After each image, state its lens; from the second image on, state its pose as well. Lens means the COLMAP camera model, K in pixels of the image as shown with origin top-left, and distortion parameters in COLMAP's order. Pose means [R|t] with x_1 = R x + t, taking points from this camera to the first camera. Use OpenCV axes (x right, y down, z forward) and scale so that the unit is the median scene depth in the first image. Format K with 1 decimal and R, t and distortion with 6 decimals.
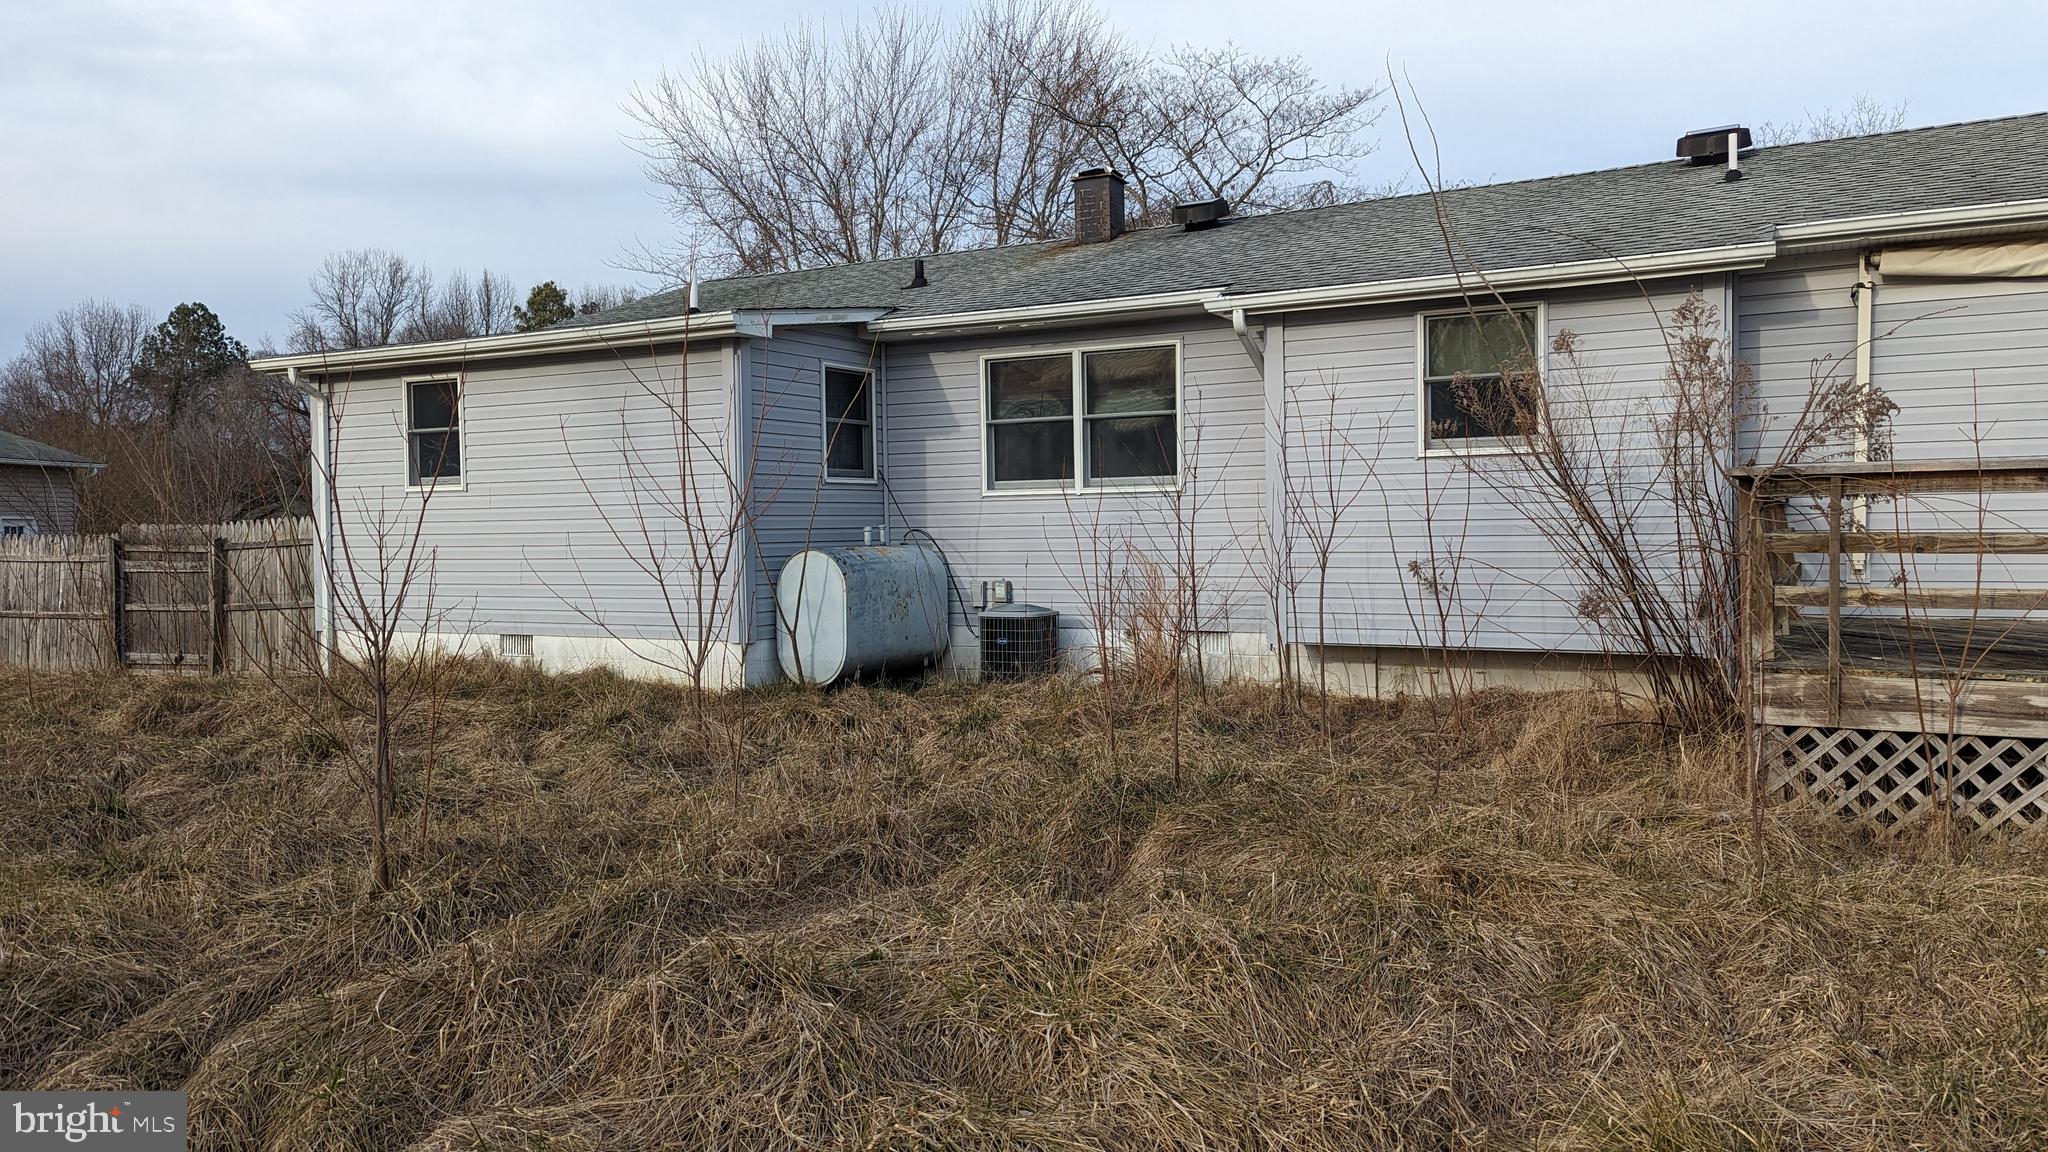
lens RADIAL K [[1438.6, 0, 1058.2], [0, 1438.6, 546.8], [0, 0, 1]] dist [0.052318, -0.010275]
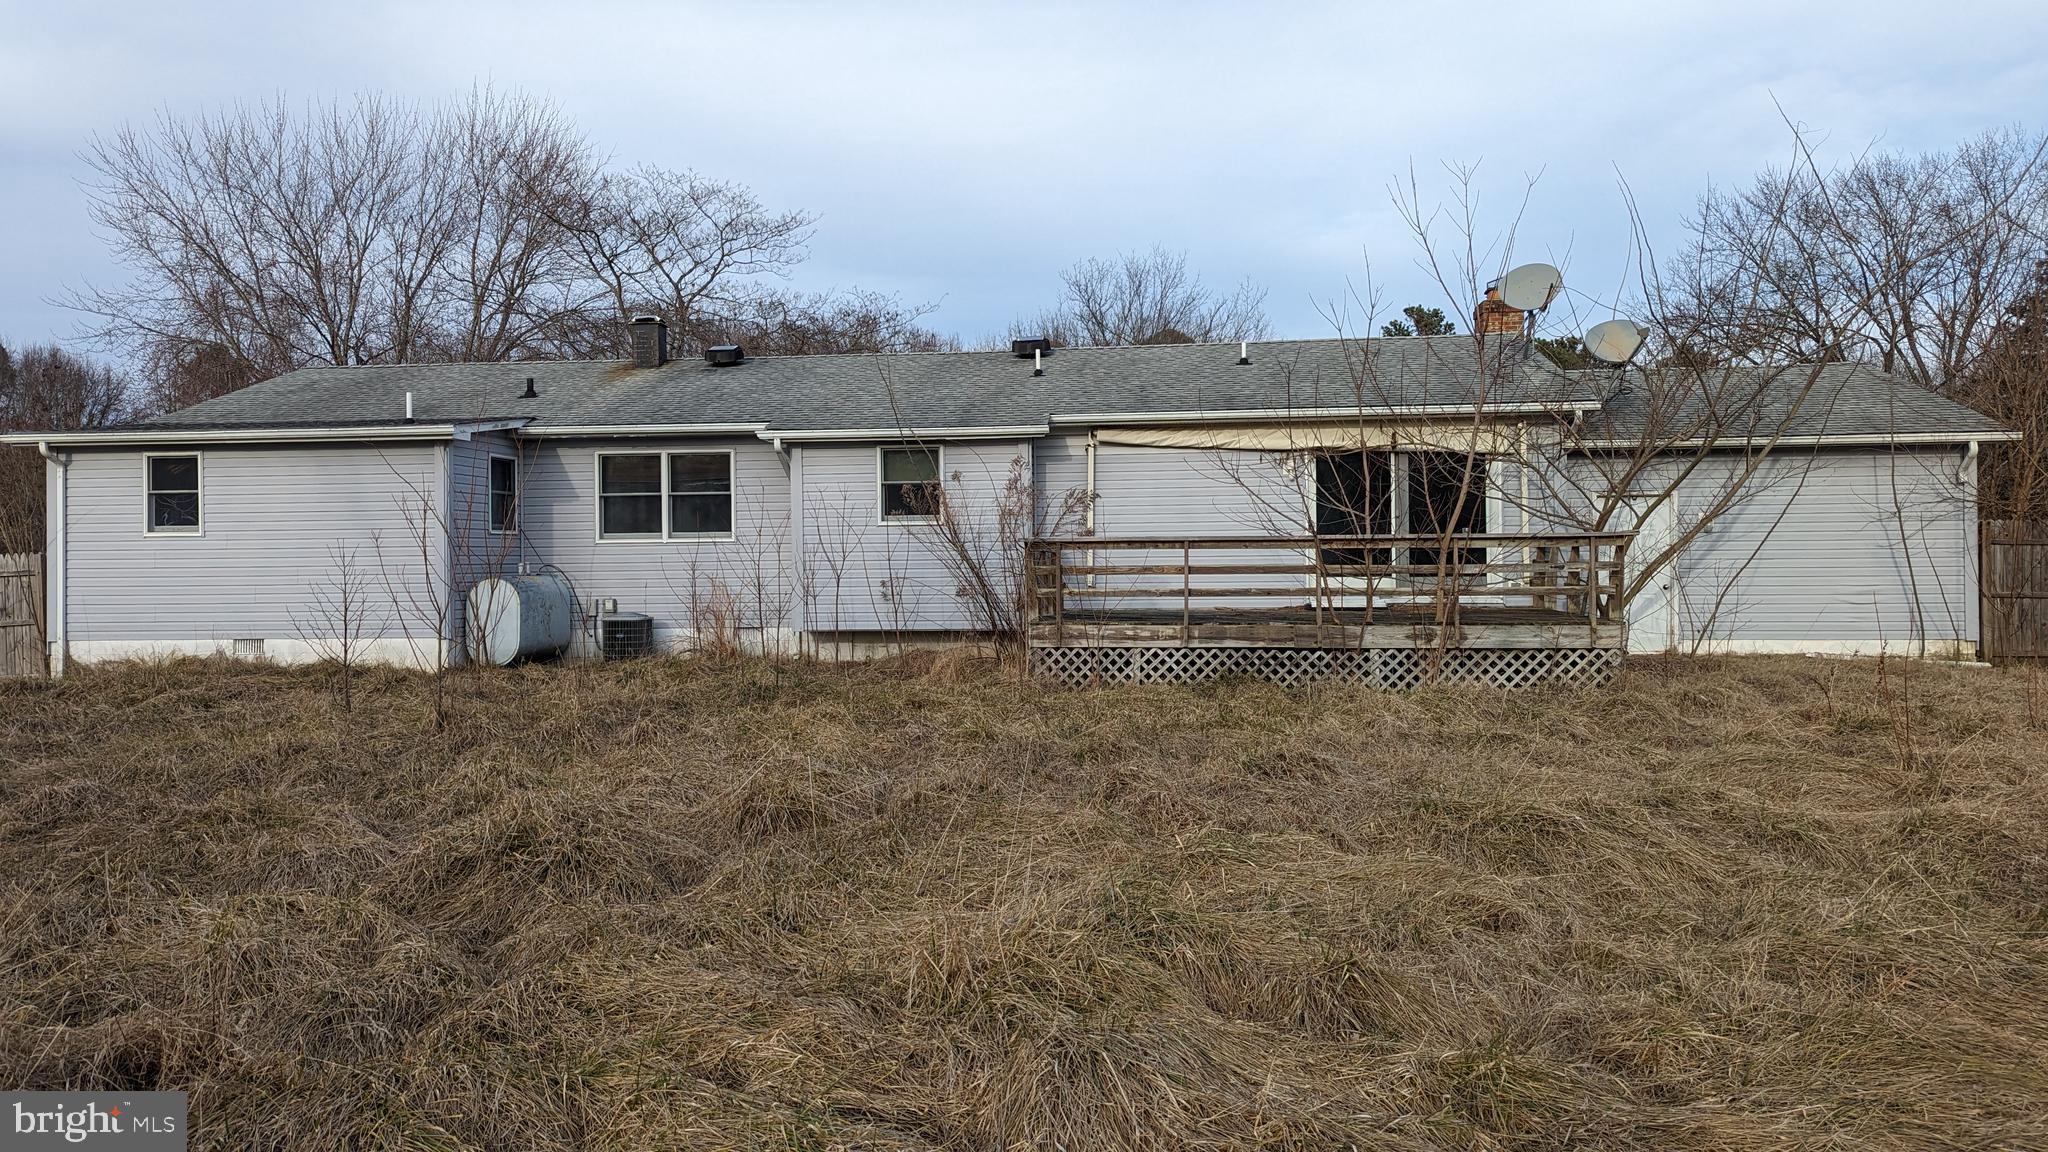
lens RADIAL K [[1438.6, 0, 1032.7], [0, 1438.6, 561.5], [0, 0, 1]] dist [0.052318, -0.010275]
pose [[0.923472, 0.003722, 0.383647, -0.235724], [0.003119, 0.999847, -0.017209, 0.013385], [-0.383652, 0.017089, 0.923319, -0.661542]]
